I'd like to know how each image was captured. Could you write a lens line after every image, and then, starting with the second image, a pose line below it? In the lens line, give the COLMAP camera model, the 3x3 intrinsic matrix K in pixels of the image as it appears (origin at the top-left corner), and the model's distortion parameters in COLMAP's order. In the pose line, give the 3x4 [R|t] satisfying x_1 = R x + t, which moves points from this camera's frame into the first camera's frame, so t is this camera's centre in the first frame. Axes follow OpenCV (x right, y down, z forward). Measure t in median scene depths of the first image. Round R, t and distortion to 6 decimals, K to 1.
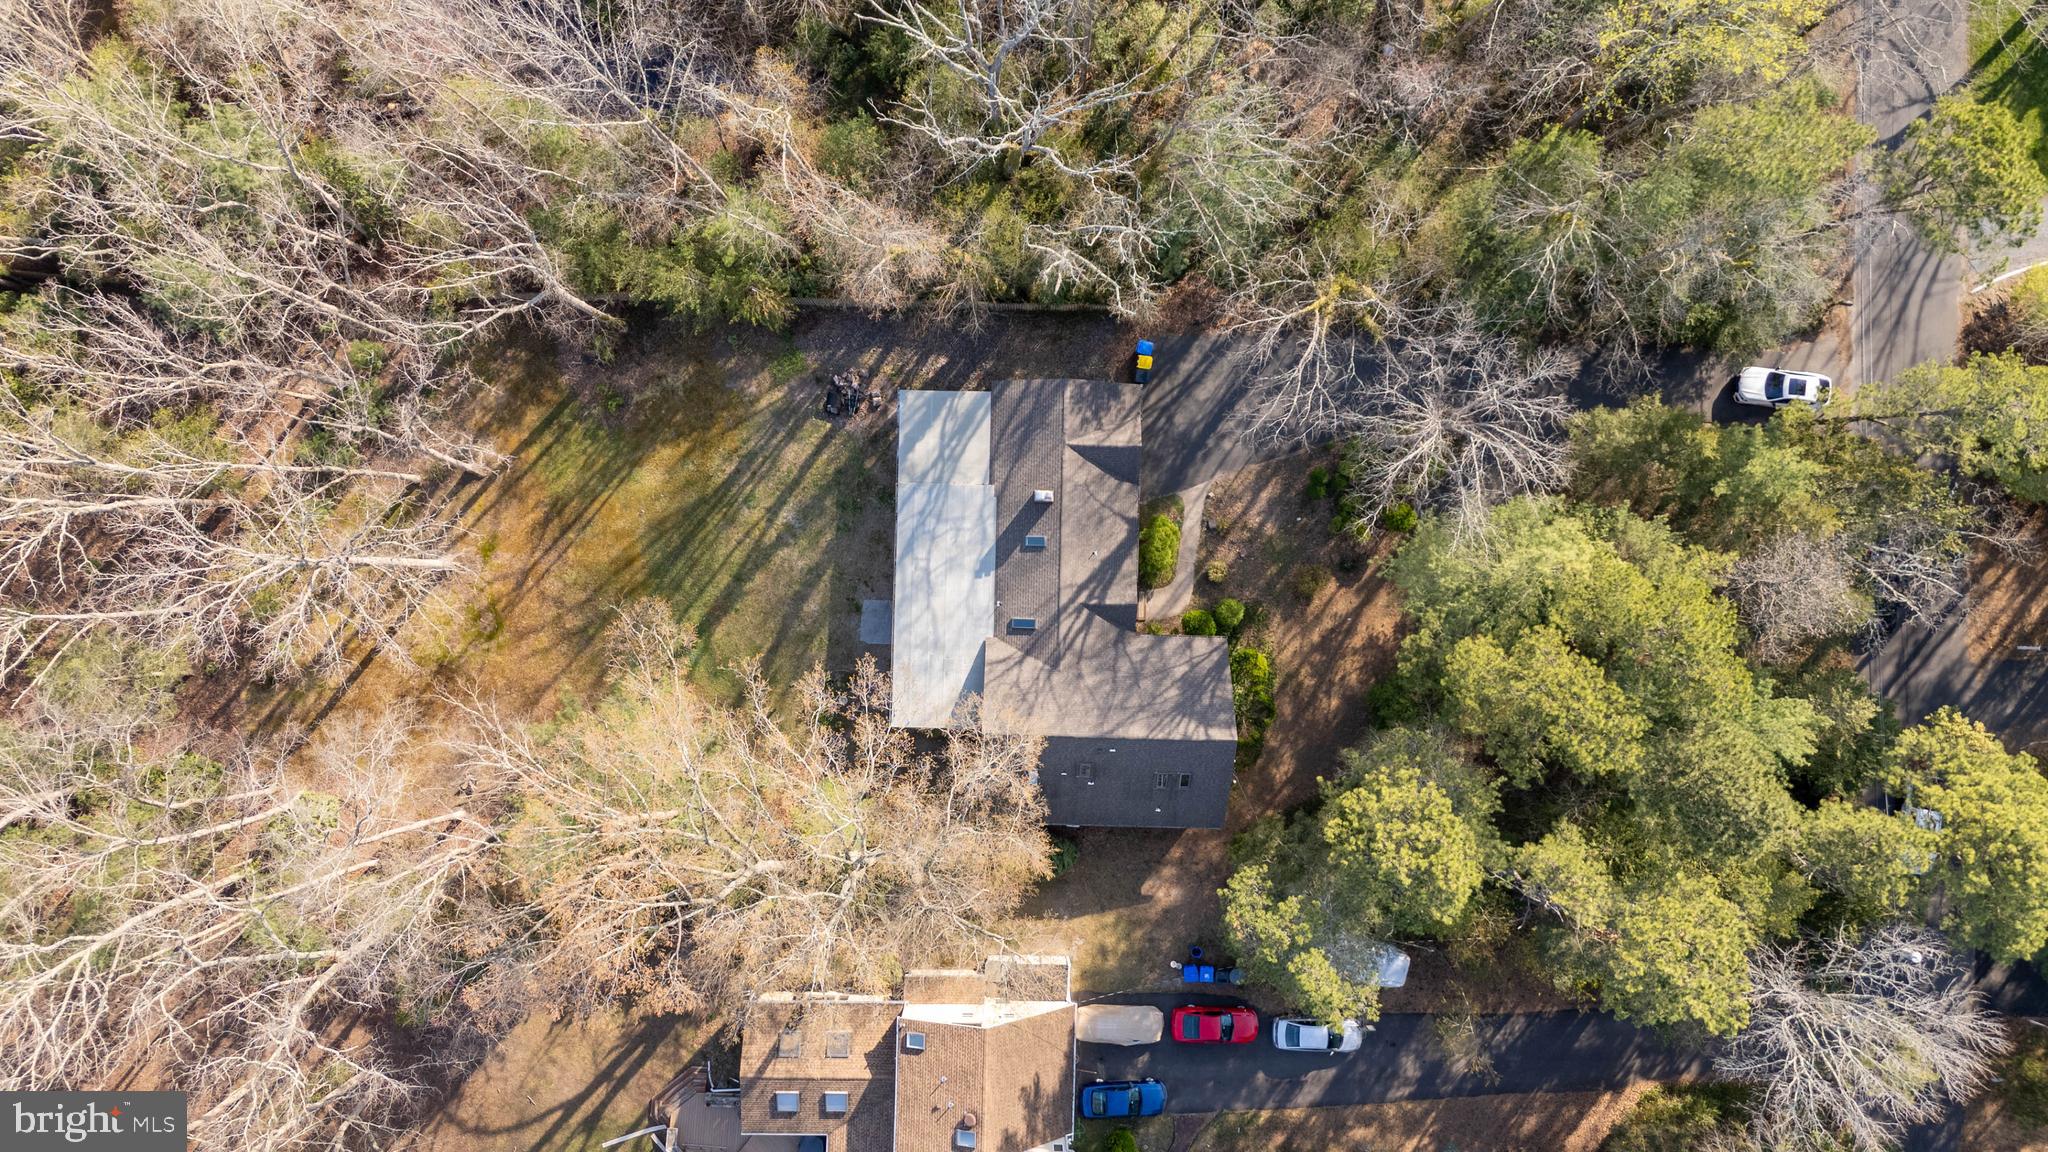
lens RADIAL K [[1434.5, 0, 1024.0], [0, 1434.5, 576.0], [0, 0, 1]] dist [0.045832, -0.092950]
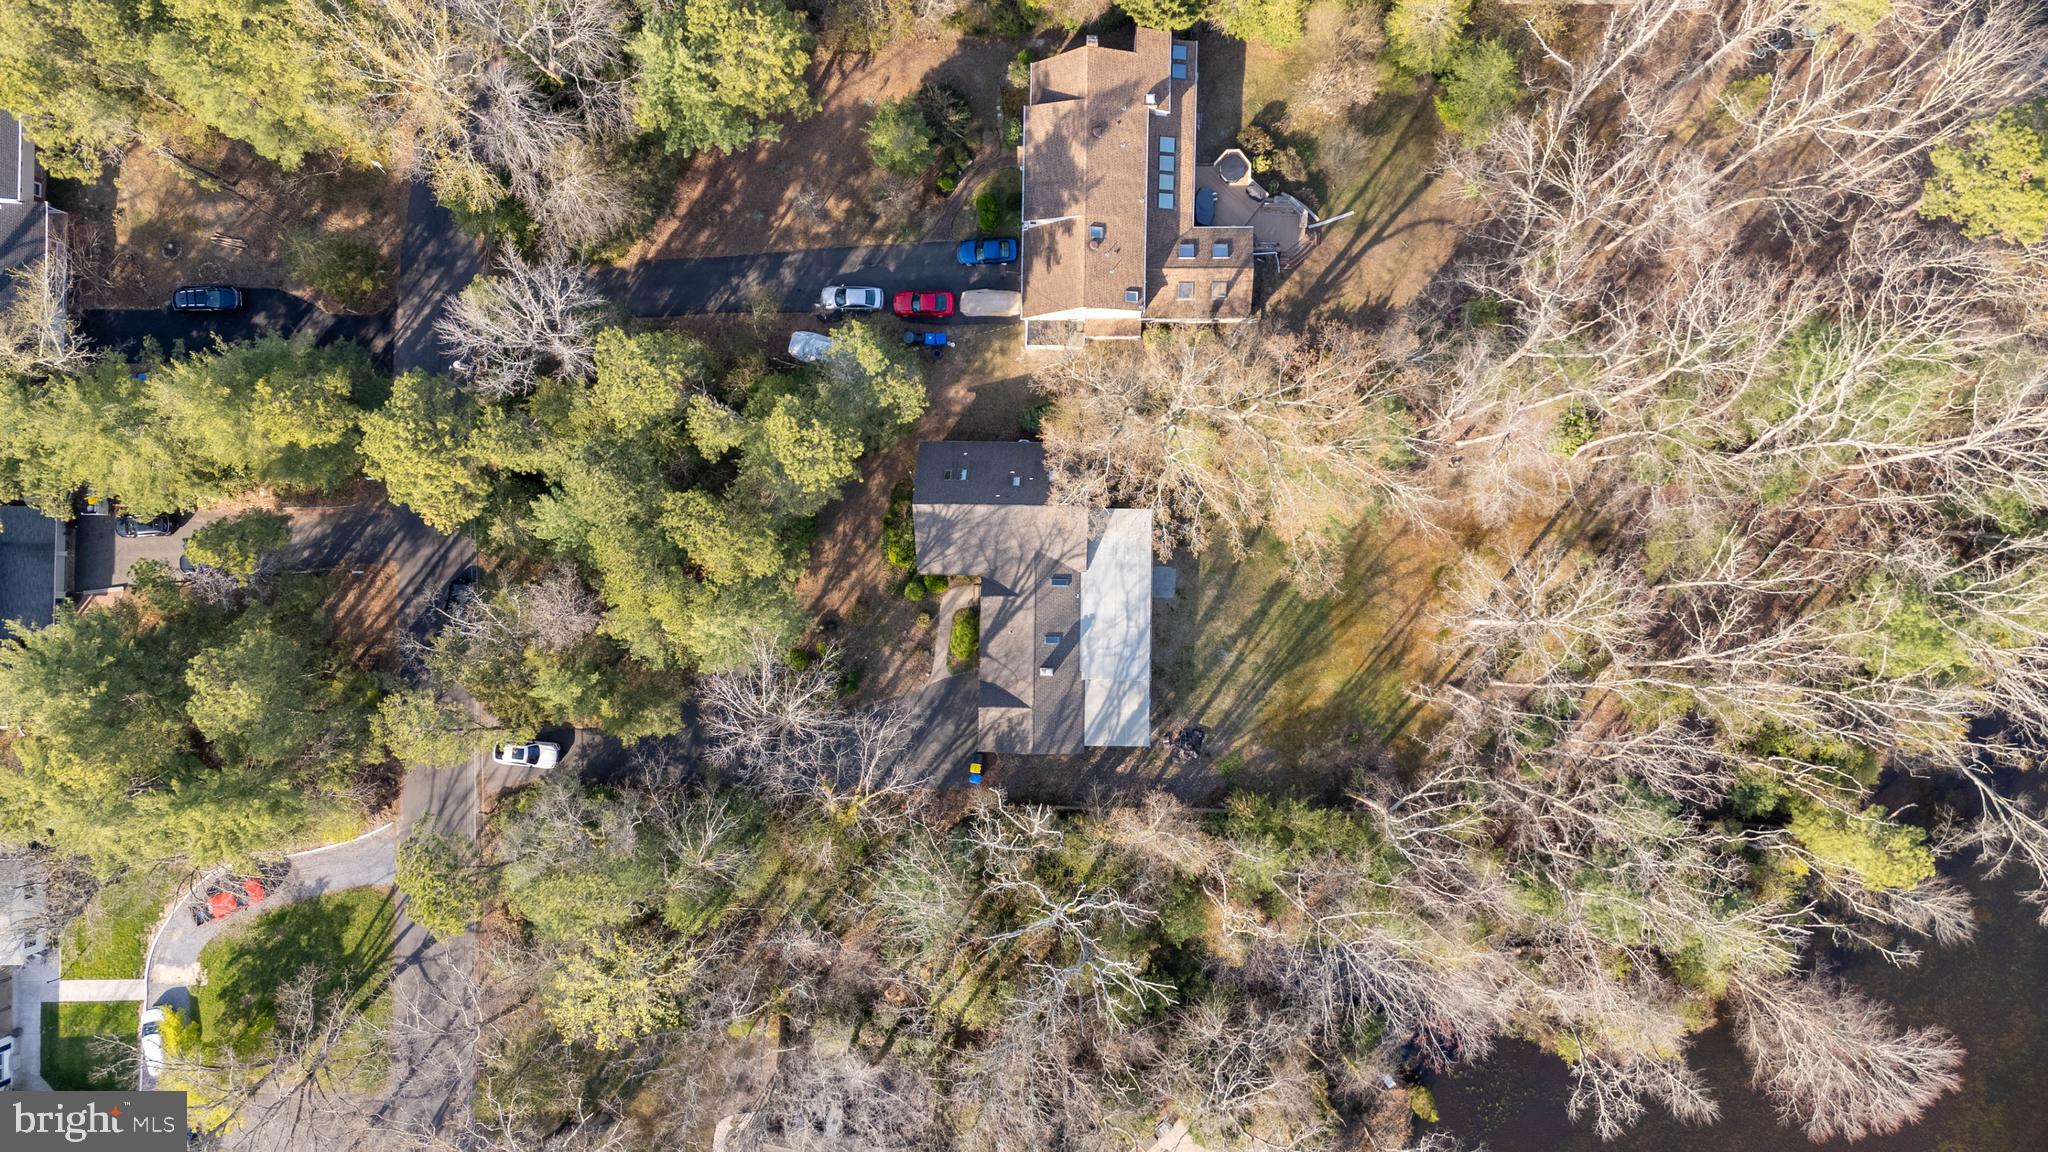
lens RADIAL K [[1439.6, 0, 1018.8], [0, 1439.6, 540.0], [0, 0, 1]] dist [0.102854, 0.000154]
pose [[-0.999629, 0.009214, 0.025622, 0.003855], [-0.007814, -0.998498, 0.054226, -0.002170], [0.026083, 0.054006, 0.998200, -0.439746]]
